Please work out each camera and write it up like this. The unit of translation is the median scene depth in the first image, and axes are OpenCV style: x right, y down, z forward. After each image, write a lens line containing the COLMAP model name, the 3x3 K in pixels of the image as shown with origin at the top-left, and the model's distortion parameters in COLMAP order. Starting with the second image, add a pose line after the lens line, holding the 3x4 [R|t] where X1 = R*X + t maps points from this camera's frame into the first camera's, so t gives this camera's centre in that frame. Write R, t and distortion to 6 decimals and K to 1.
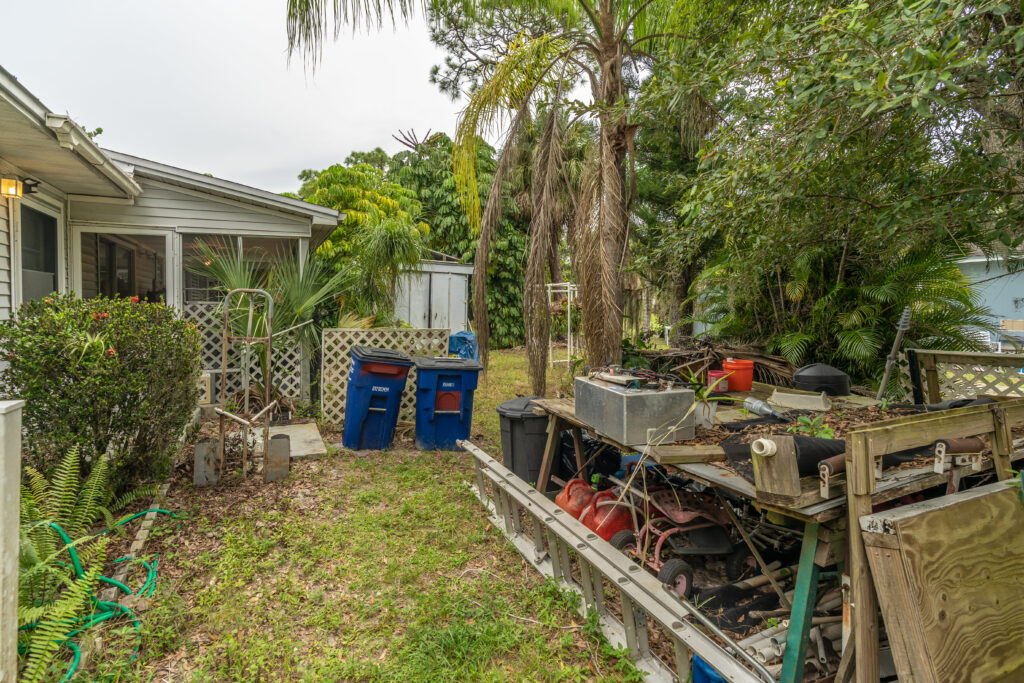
lens RADIAL K [[464.7, 0, 476.4], [0, 464.7, 312.3], [0, 0, 1]] dist [-0.002954, -0.000018]
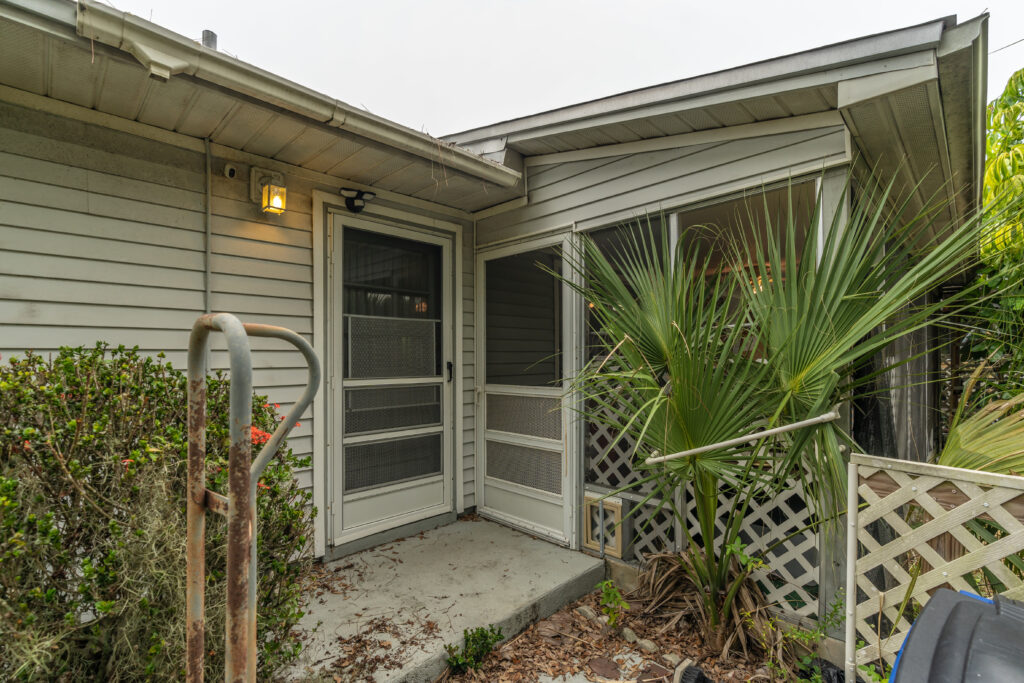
lens RADIAL K [[458.8, 0, 526.1], [0, 458.8, 356.4], [0, 0, 1]] dist [0.001368, 0.000542]
pose [[0.358841, -0.004101, -0.933390, -0.132505], [-0.013620, 0.999861, -0.009629, -0.015978], [0.933299, 0.016168, 0.358736, 0.663864]]
